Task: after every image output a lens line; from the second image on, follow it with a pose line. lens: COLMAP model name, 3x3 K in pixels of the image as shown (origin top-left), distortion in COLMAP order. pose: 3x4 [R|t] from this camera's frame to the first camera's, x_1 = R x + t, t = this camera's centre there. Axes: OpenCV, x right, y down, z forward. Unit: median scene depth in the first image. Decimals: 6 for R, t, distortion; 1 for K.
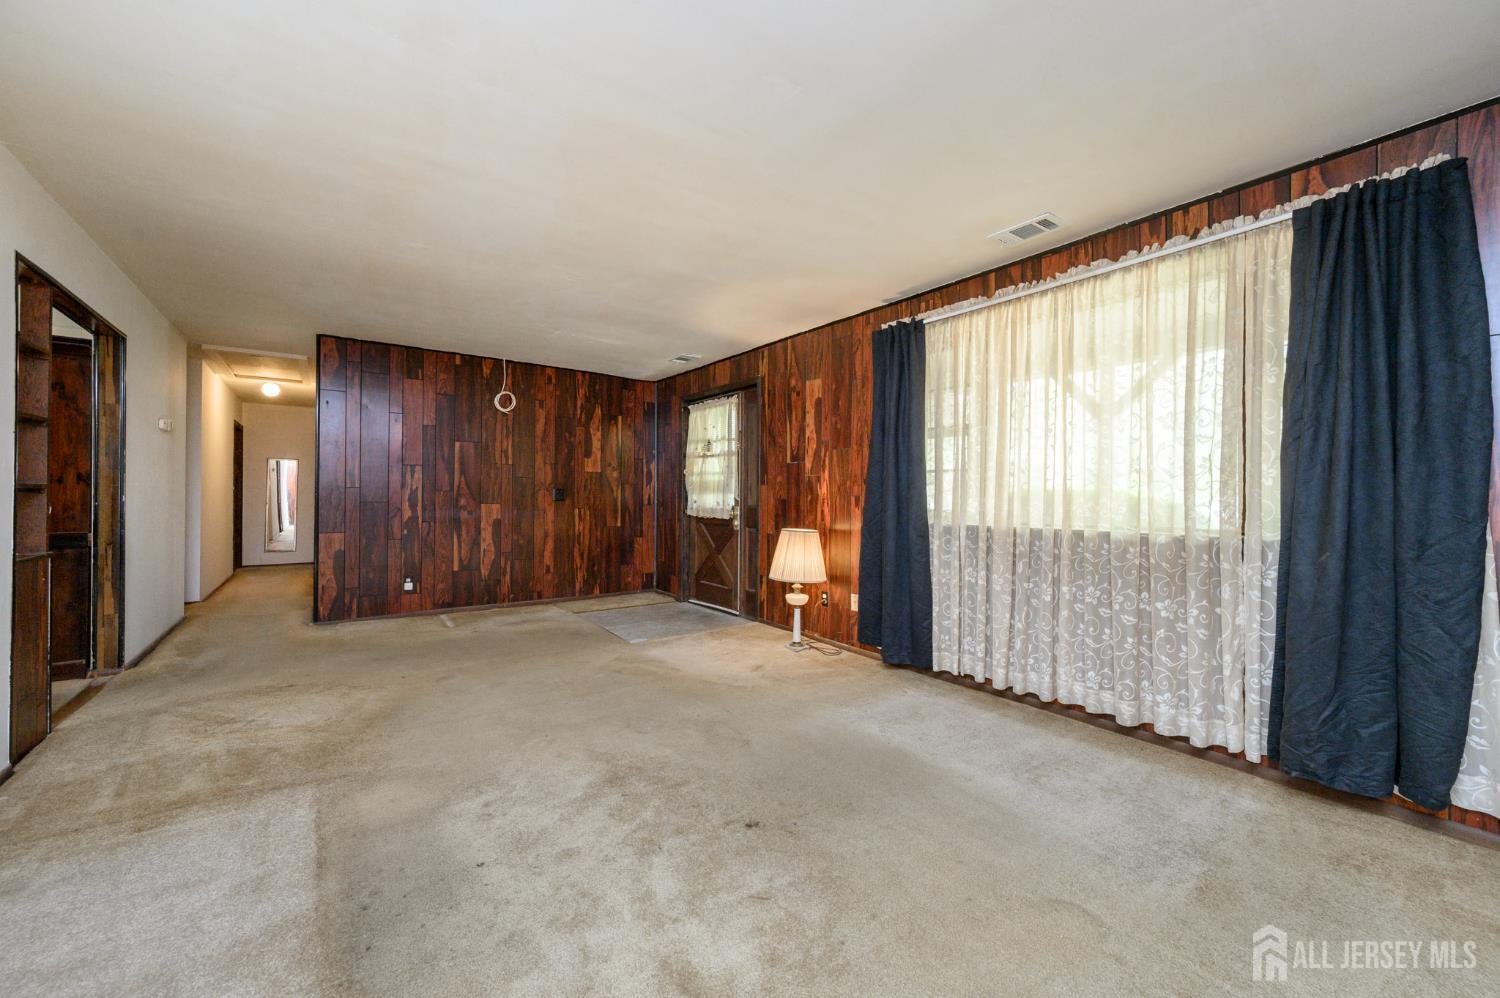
lens RADIAL K [[579.4, 0, 751.6], [0, 579.4, 506.0], [0, 0, 1]] dist [-0.000154, 0.000015]
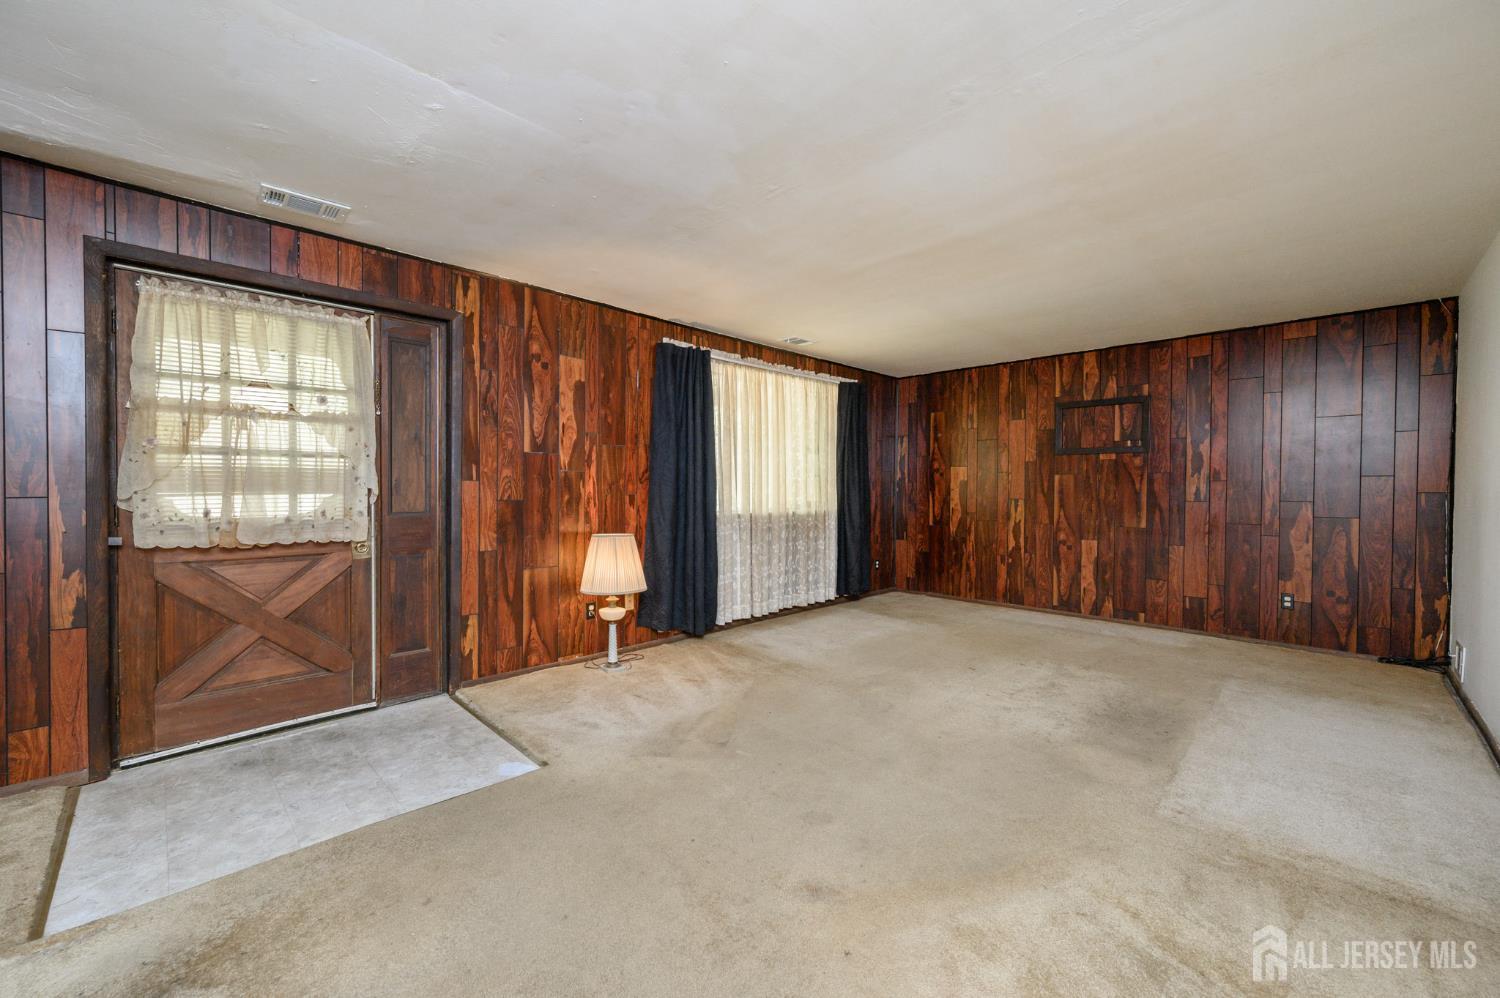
lens RADIAL K [[598.8, 0, 750.0], [0, 598.8, 499.0], [0, 0, 1]] dist [0.000416, 0.000092]
pose [[-0.149154, -0.042829, 0.987886, -0.845592], [-0.001703, 0.999071, 0.043057, -0.053058], [-0.988812, 0.004740, -0.149089, 0.925717]]
